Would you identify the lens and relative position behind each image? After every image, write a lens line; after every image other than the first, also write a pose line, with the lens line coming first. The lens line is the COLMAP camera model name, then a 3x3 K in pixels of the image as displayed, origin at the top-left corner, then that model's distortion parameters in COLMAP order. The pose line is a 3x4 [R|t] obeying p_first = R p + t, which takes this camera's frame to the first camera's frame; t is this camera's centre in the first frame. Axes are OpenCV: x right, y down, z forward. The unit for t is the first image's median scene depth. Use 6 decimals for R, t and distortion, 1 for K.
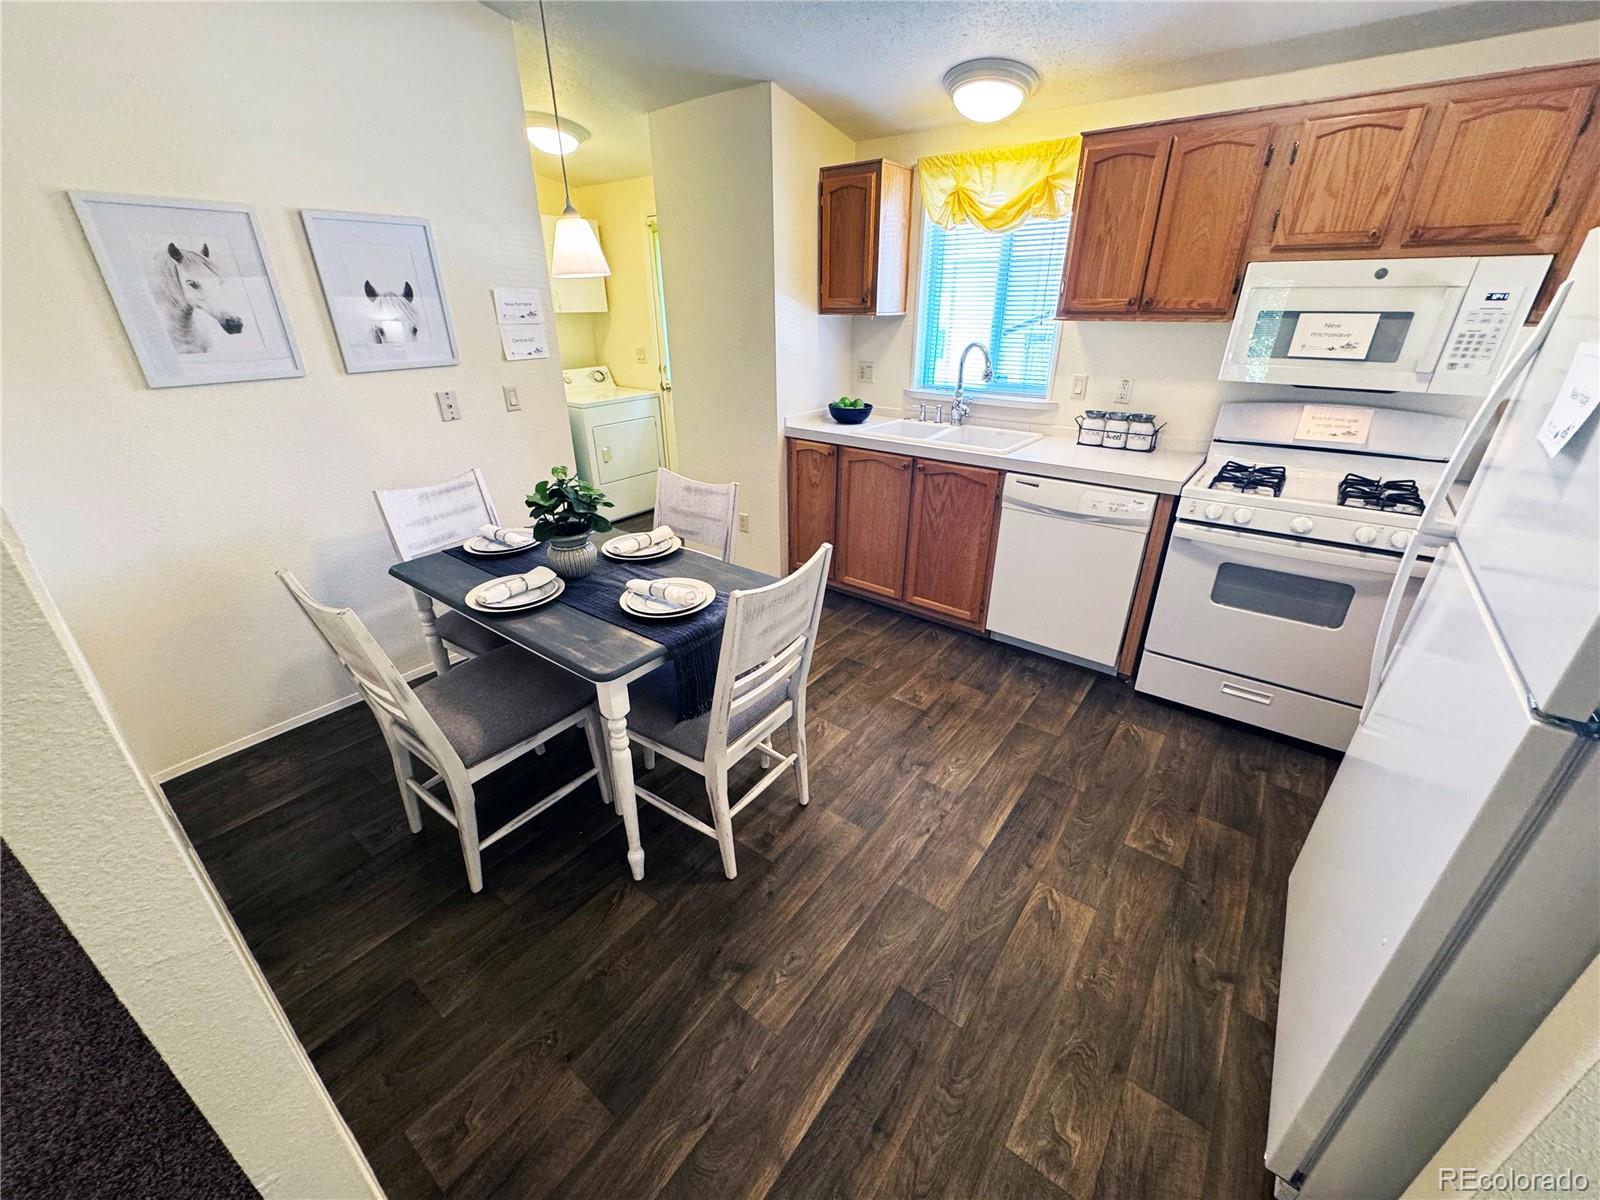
lens RADIAL K [[638.6, 0, 804.4], [0, 638.6, 598.2], [0, 0, 1]] dist [0.000480, 0.000911]
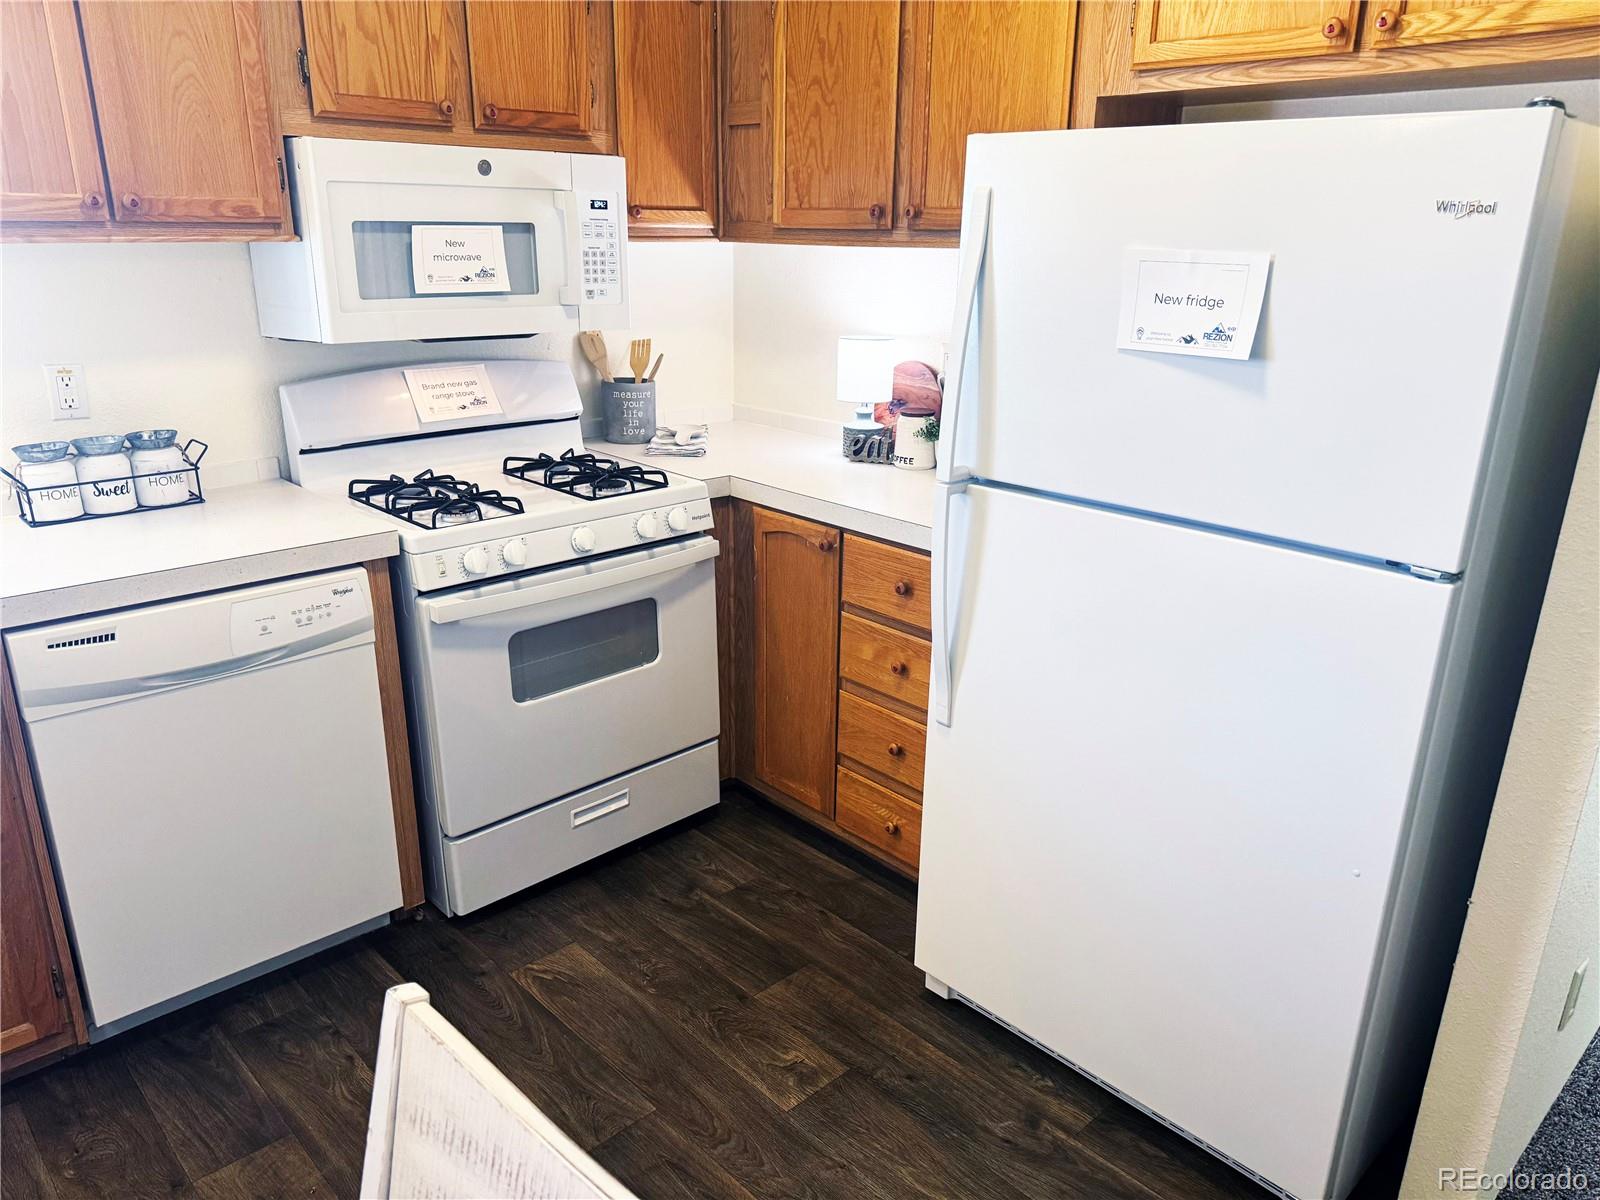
lens RADIAL K [[1122.1, 0, 808.1], [0, 1122.1, 609.8], [0, 0, 1]] dist [0.016861, -0.019005]
pose [[0.170316, -0.317220, 0.932933, -0.244805], [0.405308, 0.885521, 0.227106, -0.195569], [-0.898175, 0.339445, 0.279391, 0.449318]]
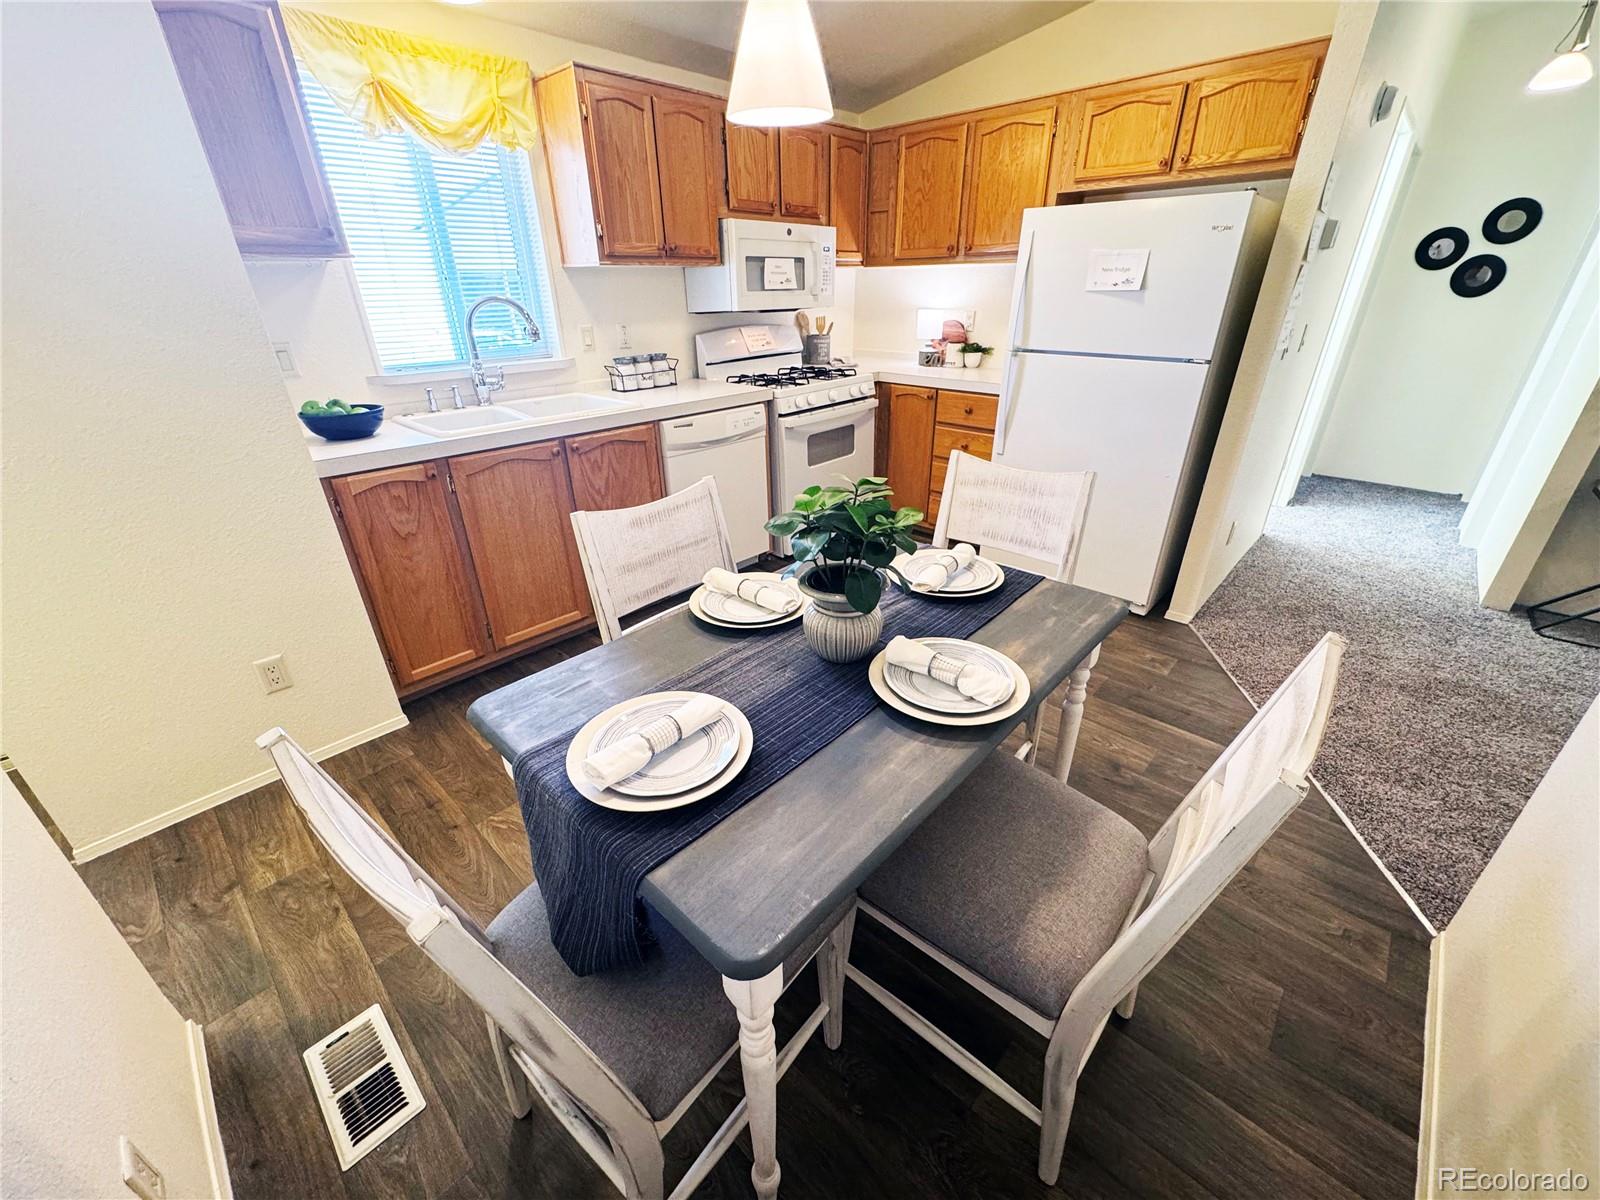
lens RADIAL K [[638.6, 0, 800.6], [0, 638.6, 597.3], [0, 0, 1]] dist [0.000480, 0.000911]
pose [[0.102860, -0.437932, 0.893104, -0.757864], [0.432698, 0.828164, 0.356254, -0.267740], [-0.895652, 0.349800, 0.274678, 0.737130]]
